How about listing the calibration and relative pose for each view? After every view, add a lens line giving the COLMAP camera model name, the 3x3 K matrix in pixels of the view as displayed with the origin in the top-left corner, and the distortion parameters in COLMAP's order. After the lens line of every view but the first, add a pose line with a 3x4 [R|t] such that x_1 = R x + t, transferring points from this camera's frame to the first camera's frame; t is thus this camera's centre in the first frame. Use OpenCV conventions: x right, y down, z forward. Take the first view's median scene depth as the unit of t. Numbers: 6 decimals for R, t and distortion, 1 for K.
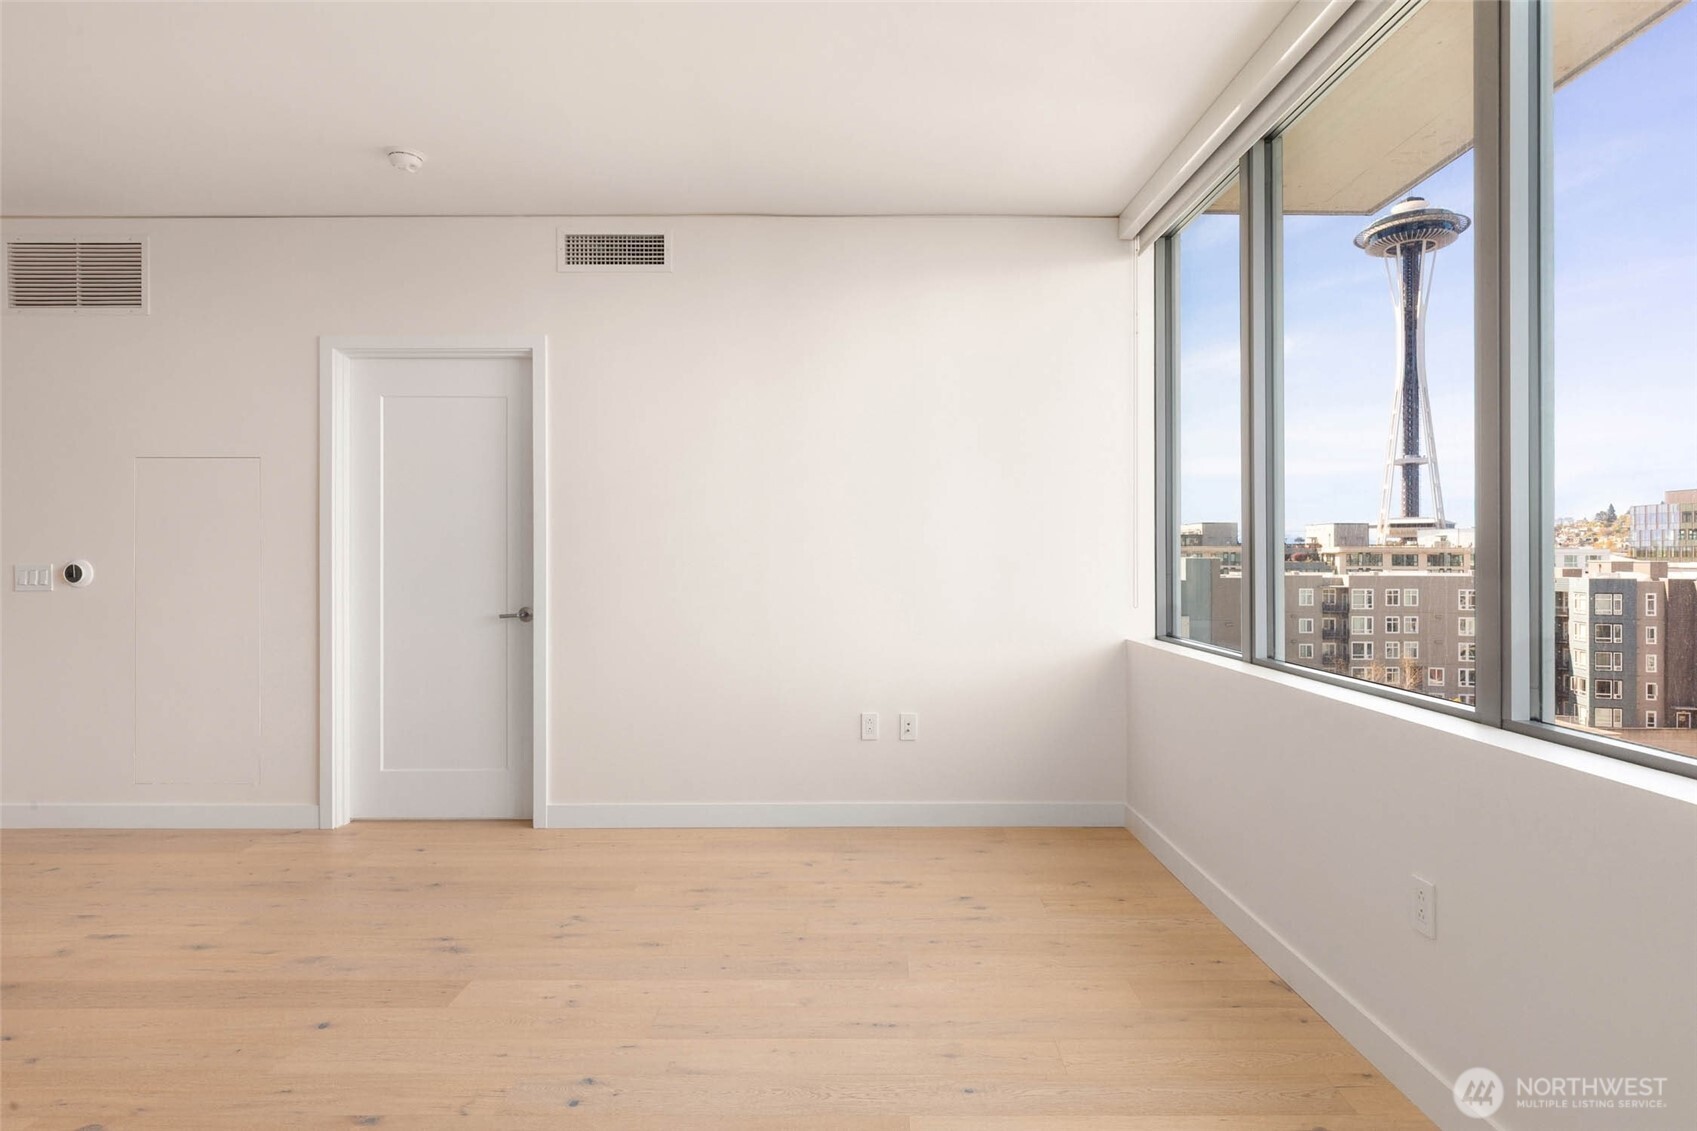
lens RADIAL K [[903.5, 0, 848.6], [0, 903.5, 561.4], [0, 0, 1]] dist [0.002847, -0.000922]
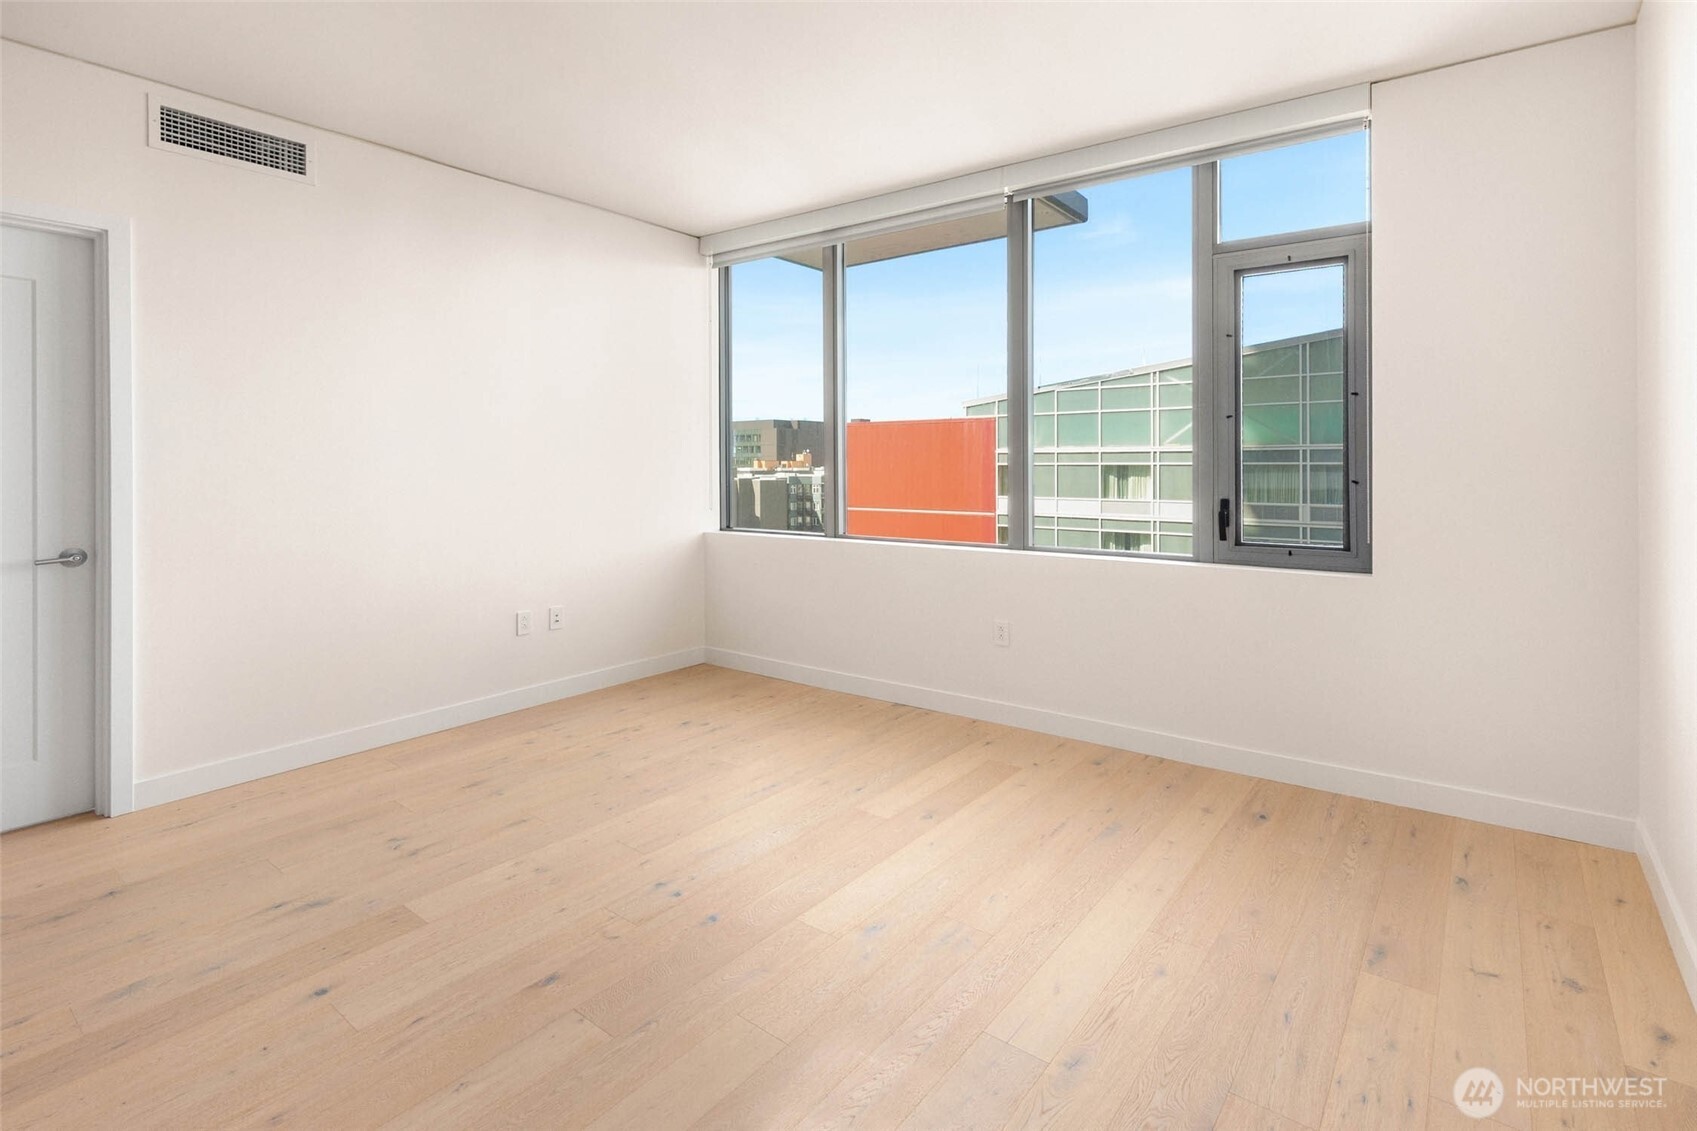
lens RADIAL K [[787.2, 0, 852.2], [0, 787.2, 468.5], [0, 0, 1]] dist [0.003634, 0.002261]
pose [[0.625202, -0.008631, 0.780415, -0.526610], [0.009429, 0.999949, 0.003504, -0.017523], [-0.780406, 0.005168, 0.625252, 0.031169]]
